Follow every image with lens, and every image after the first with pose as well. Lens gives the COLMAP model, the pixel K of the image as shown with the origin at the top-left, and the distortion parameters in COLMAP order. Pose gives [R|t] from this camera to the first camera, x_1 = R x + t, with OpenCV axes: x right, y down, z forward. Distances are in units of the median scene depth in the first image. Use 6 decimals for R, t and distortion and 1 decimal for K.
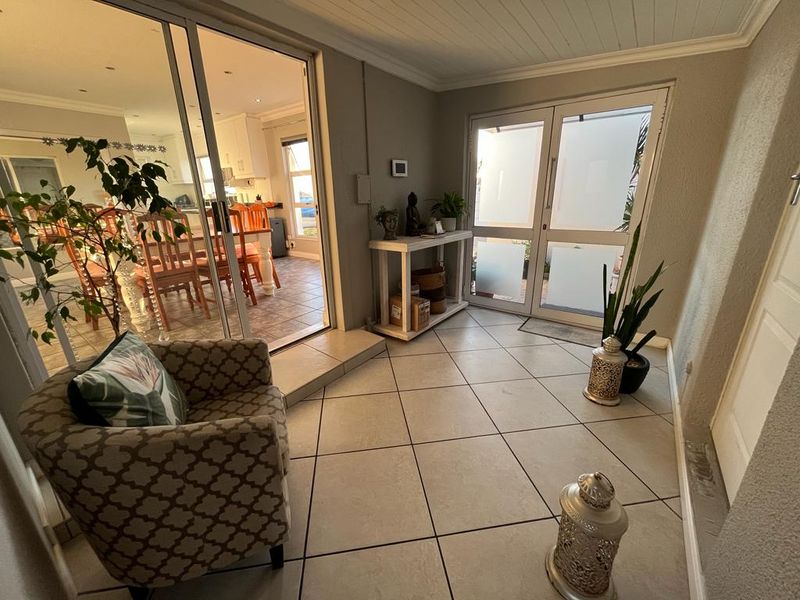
lens RADIAL K [[328.0, 0, 400.0], [0, 328.0, 300.0], [0, 0, 1]] dist [-0.001316, -0.000346]
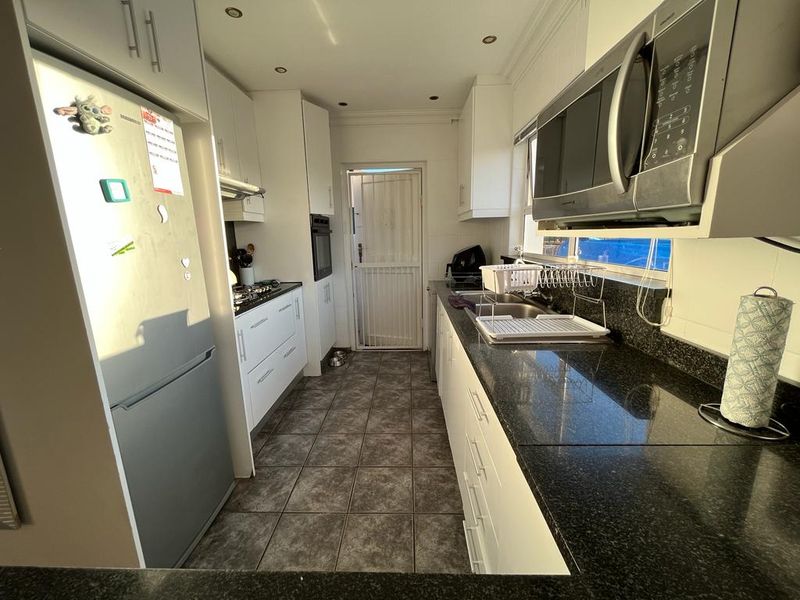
lens RADIAL K [[328.0, 0, 400.0], [0, 328.0, 300.0], [0, 0, 1]] dist [-0.001316, -0.000346]
pose [[0.567895, 0.170861, -0.805172, -0.511271], [-0.249018, 0.968041, 0.029788, -0.328965], [0.784529, 0.183586, 0.592293, 0.942324]]
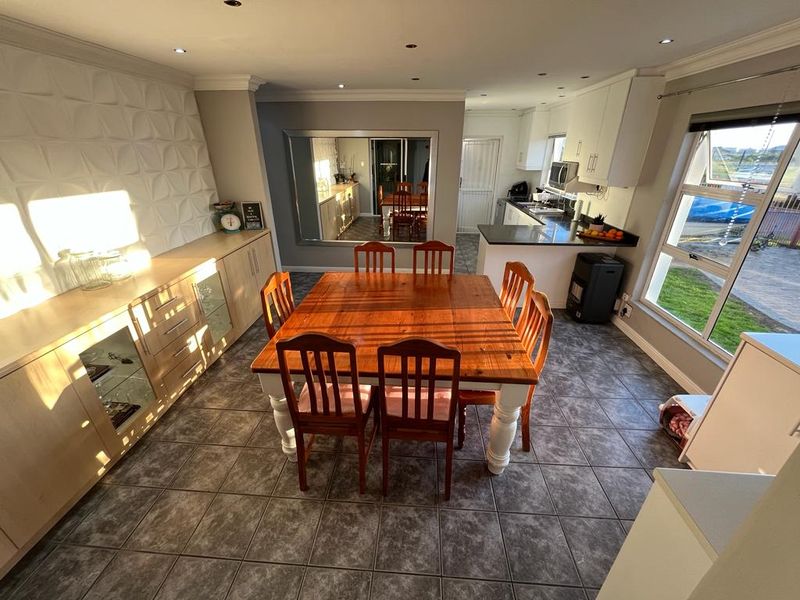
lens RADIAL K [[328.0, 0, 400.0], [0, 328.0, 300.0], [0, 0, 1]] dist [-0.001316, -0.000346]
pose [[0.540098, 0.375762, -0.753059, -0.123814], [-0.275936, 0.924394, 0.263352, -0.234264], [0.795081, 0.065560, 0.602950, 0.363111]]
